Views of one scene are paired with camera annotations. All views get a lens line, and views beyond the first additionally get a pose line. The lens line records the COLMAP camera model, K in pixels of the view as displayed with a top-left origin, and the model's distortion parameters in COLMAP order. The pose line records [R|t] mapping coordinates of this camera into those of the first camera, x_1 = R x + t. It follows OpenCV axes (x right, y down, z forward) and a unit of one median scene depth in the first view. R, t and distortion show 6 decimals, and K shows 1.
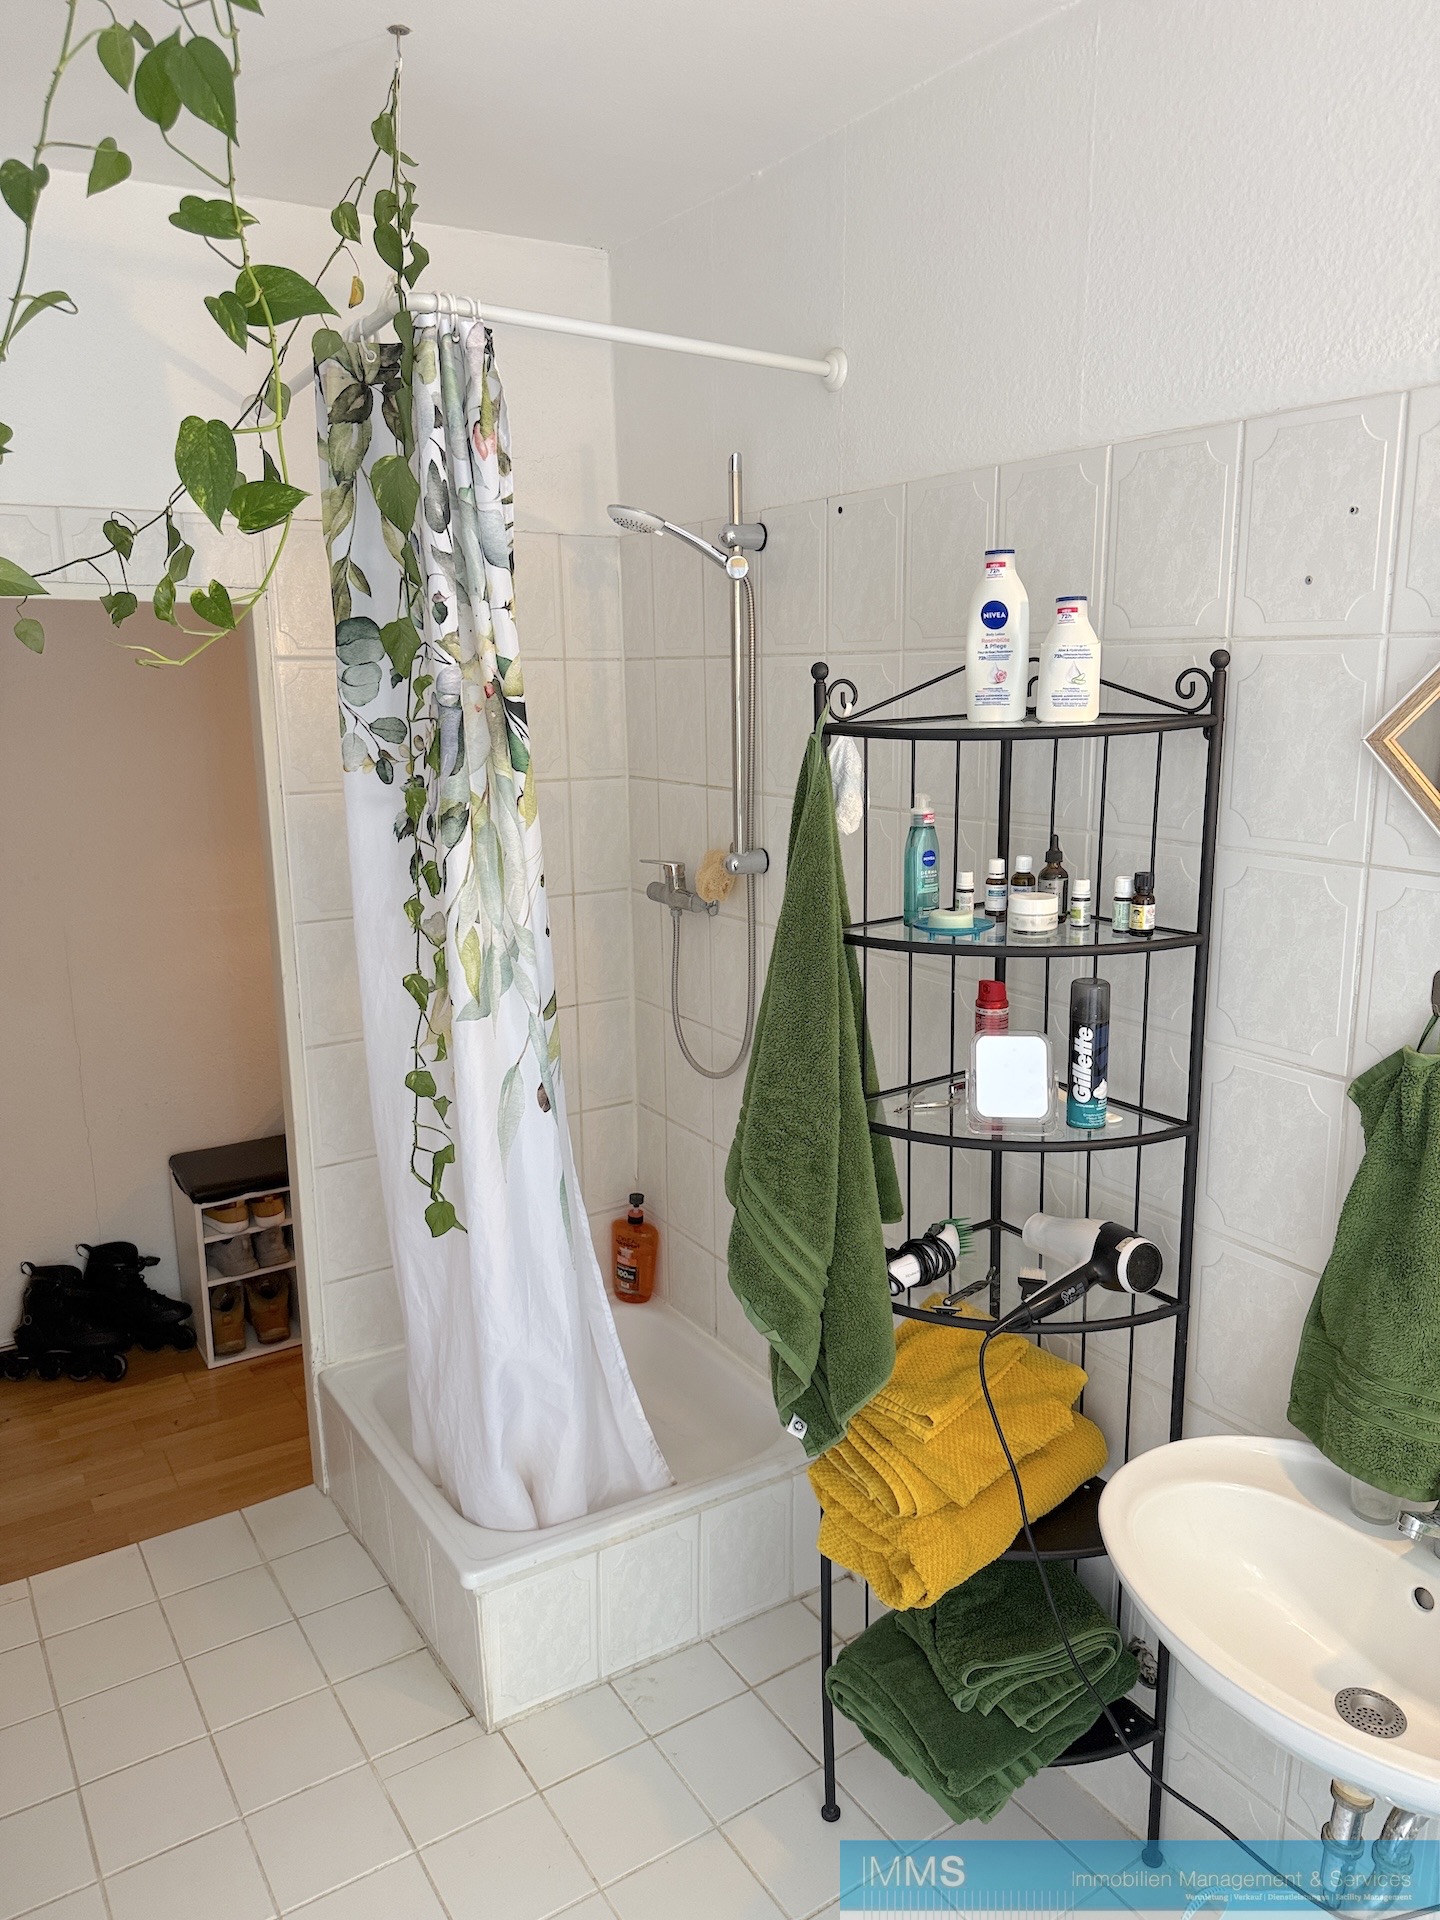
lens RADIAL K [[1336.1, 0, 673.2], [0, 1336.1, 964.9], [0, 0, 1]] dist [0.079173, -0.104126]
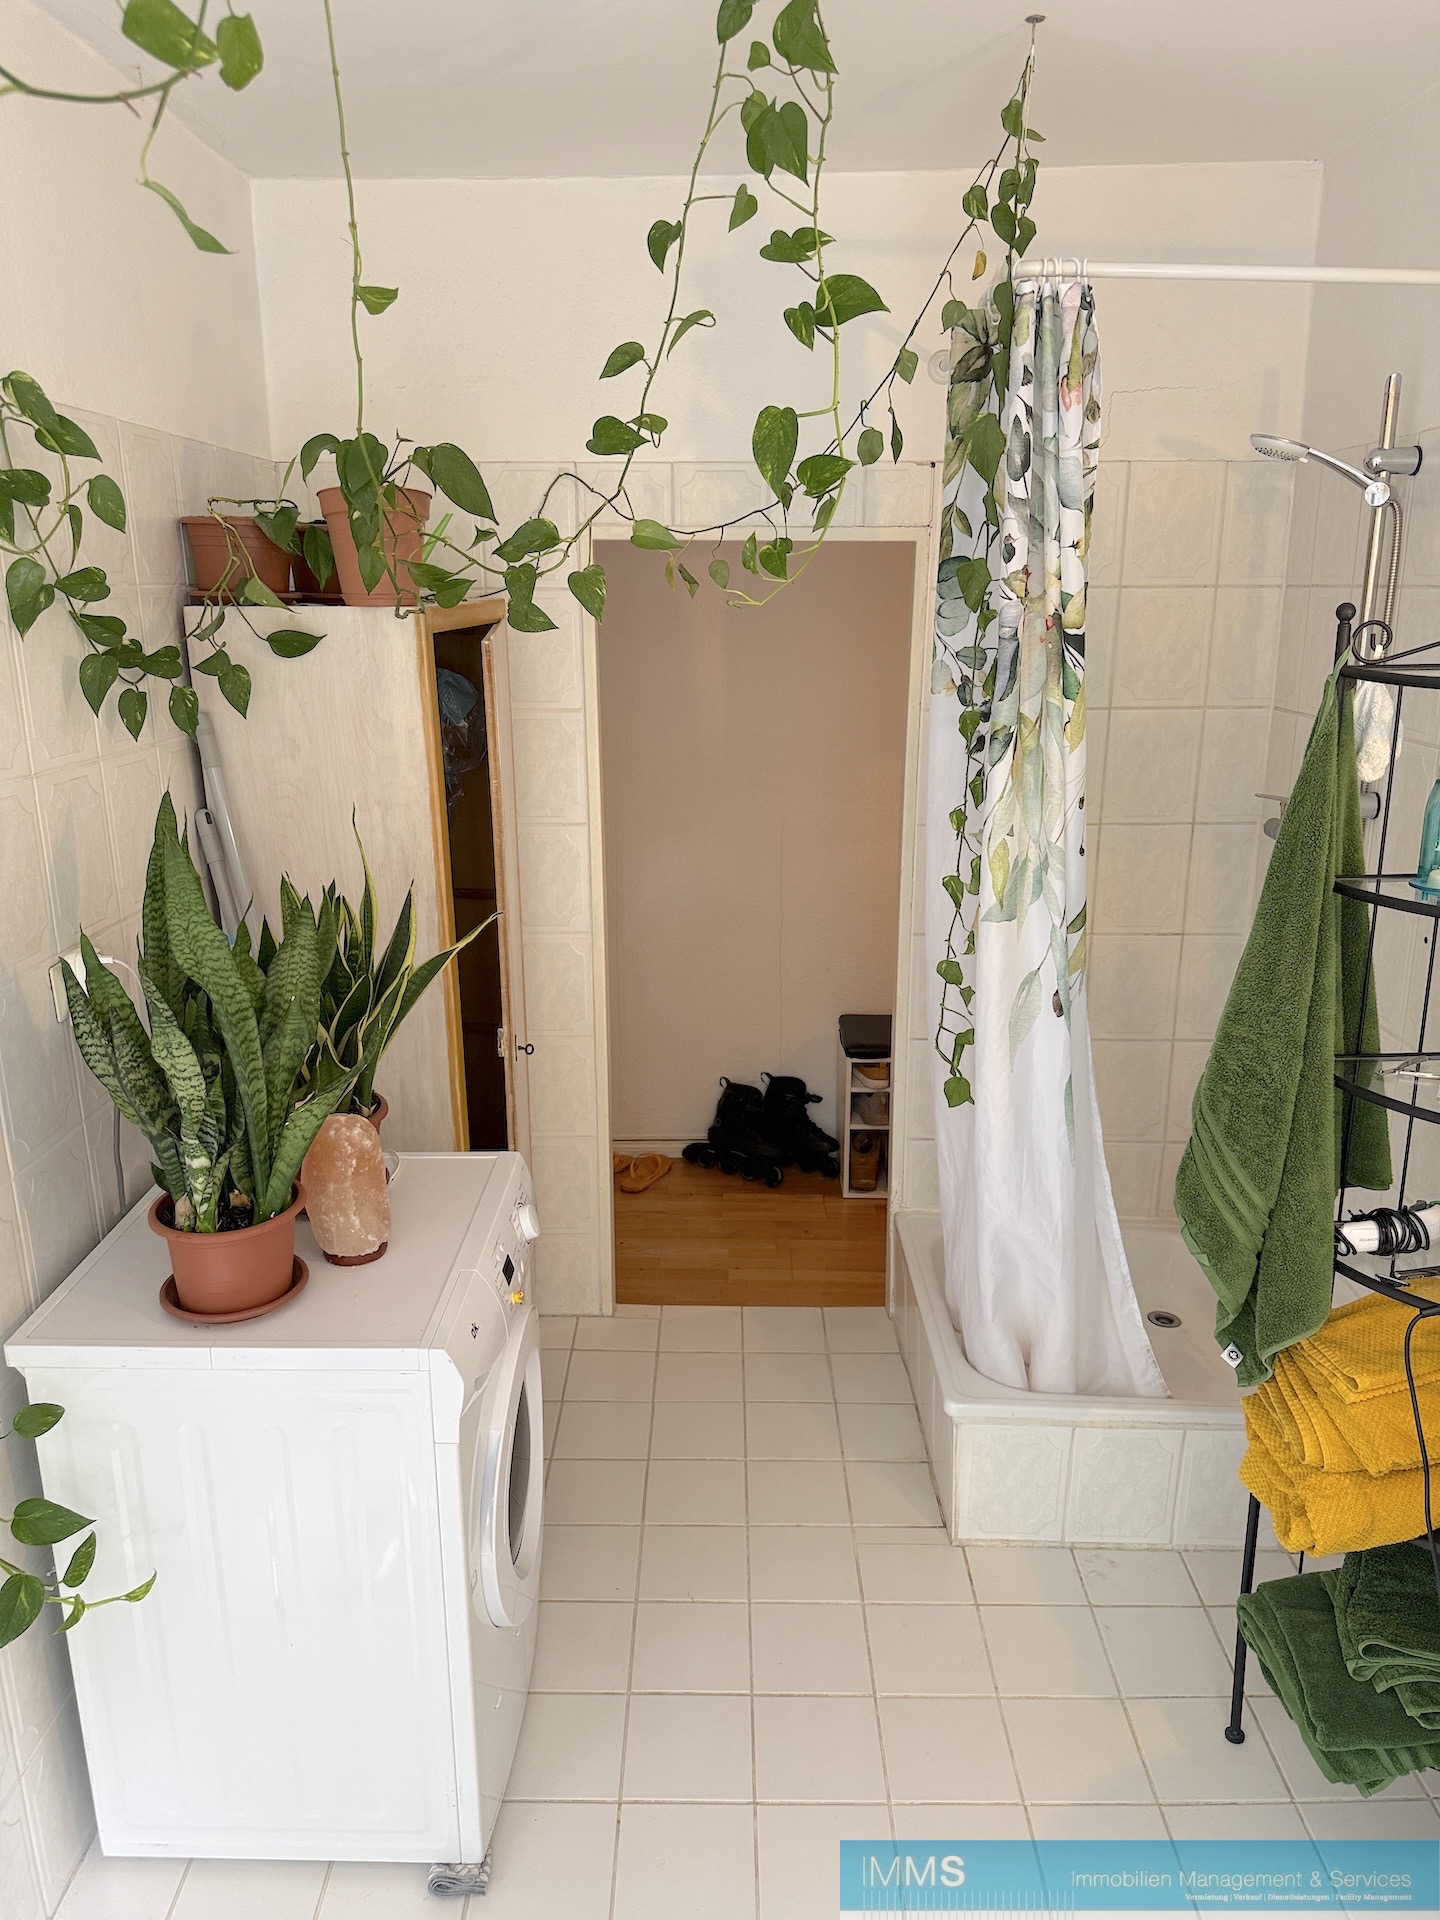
lens RADIAL K [[1336.1, 0, 715.2], [0, 1336.1, 957.1], [0, 0, 1]] dist [0.079173, -0.104126]
pose [[0.838421, 0.153543, -0.522948, 0.249666], [-0.122558, 0.988037, 0.093606, -0.006124], [0.531064, -0.014390, 0.847209, -0.076905]]
